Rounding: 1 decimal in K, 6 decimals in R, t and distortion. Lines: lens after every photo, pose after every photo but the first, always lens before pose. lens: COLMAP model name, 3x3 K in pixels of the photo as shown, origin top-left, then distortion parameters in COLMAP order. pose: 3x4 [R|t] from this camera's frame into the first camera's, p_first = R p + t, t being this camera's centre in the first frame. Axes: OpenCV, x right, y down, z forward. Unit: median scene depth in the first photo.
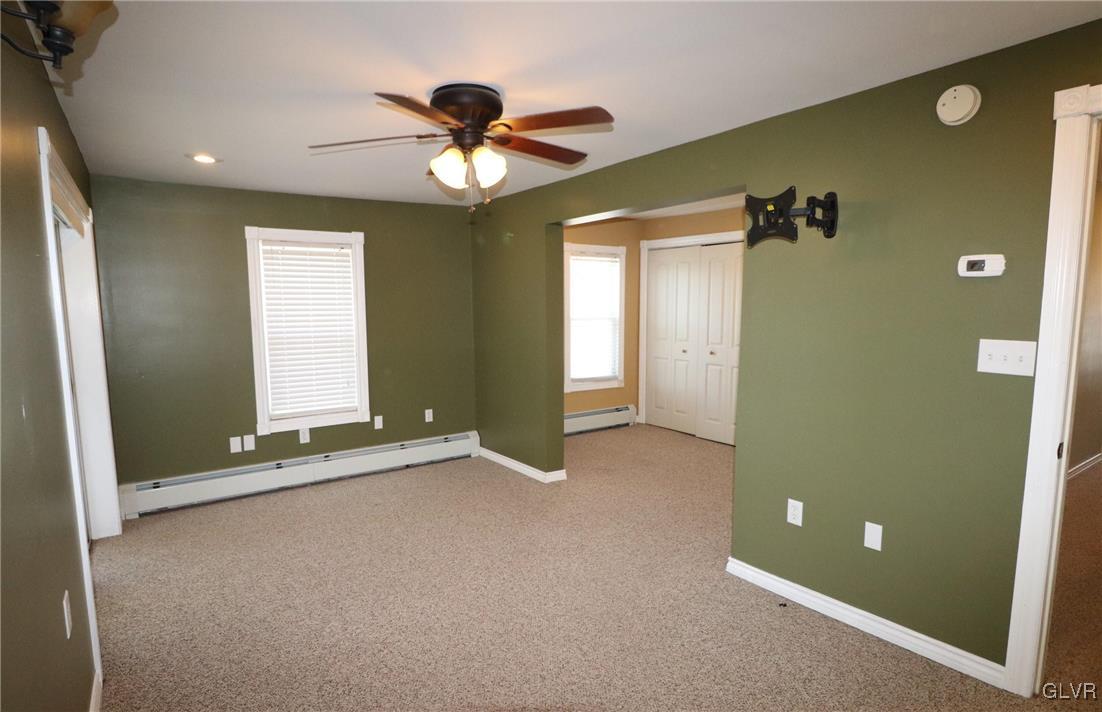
lens RADIAL K [[582.0, 0, 552.6], [0, 582.0, 373.0], [0, 0, 1]] dist [0.001170, 0.000318]
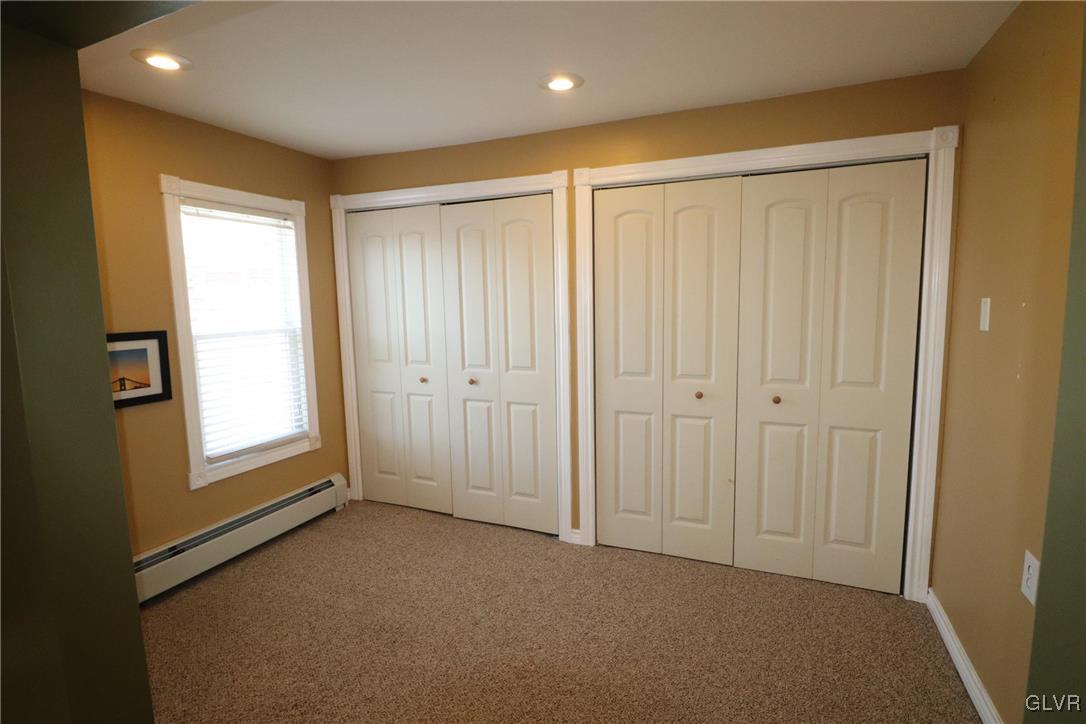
lens RADIAL K [[561.4, 0, 542.3], [0, 561.4, 359.2], [0, 0, 1]] dist [0.002915, -0.011399]
pose [[0.865846, -0.074543, 0.494725, 0.045558], [0.077885, 0.996866, 0.013892, -0.055528], [-0.494210, 0.026503, 0.868938, 0.420126]]
